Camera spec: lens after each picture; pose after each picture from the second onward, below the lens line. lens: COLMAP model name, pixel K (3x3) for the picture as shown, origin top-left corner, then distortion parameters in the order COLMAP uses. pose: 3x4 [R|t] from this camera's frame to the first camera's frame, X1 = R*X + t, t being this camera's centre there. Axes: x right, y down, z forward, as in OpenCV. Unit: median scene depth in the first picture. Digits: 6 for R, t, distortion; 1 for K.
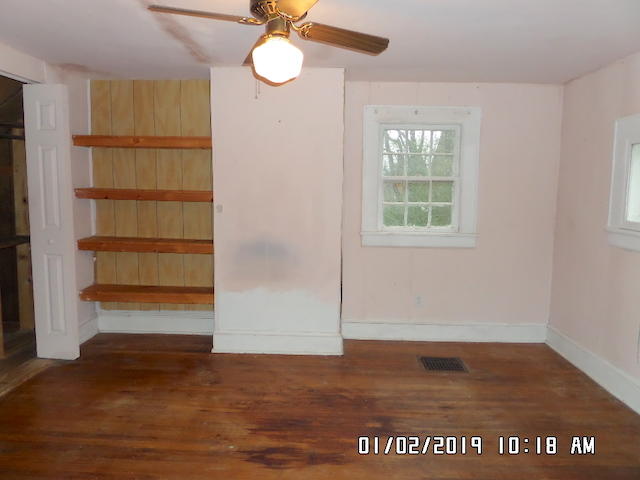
lens RADIAL K [[458.9, 0, 320.0], [0, 458.9, 240.0], [0, 0, 1]] dist [-0.000531, -0.001807]
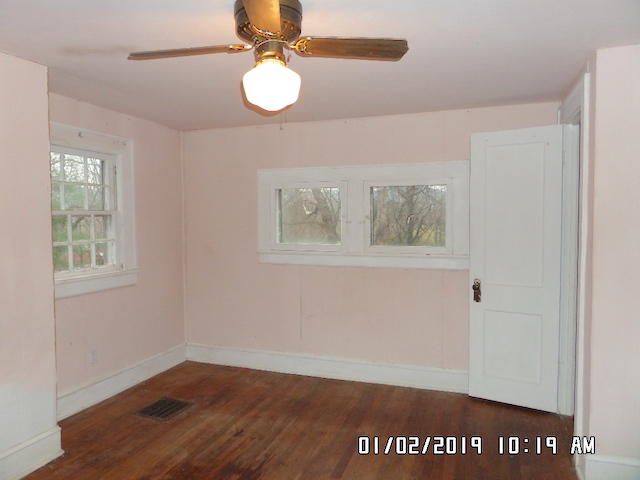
lens RADIAL K [[458.9, 0, 320.0], [0, 458.9, 240.0], [0, 0, 1]] dist [-0.000531, -0.001807]
pose [[0.331143, -0.058741, 0.941750, -0.543407], [0.112875, 0.993360, 0.022270, -0.064494], [-0.936805, 0.098926, 0.335575, 0.380036]]
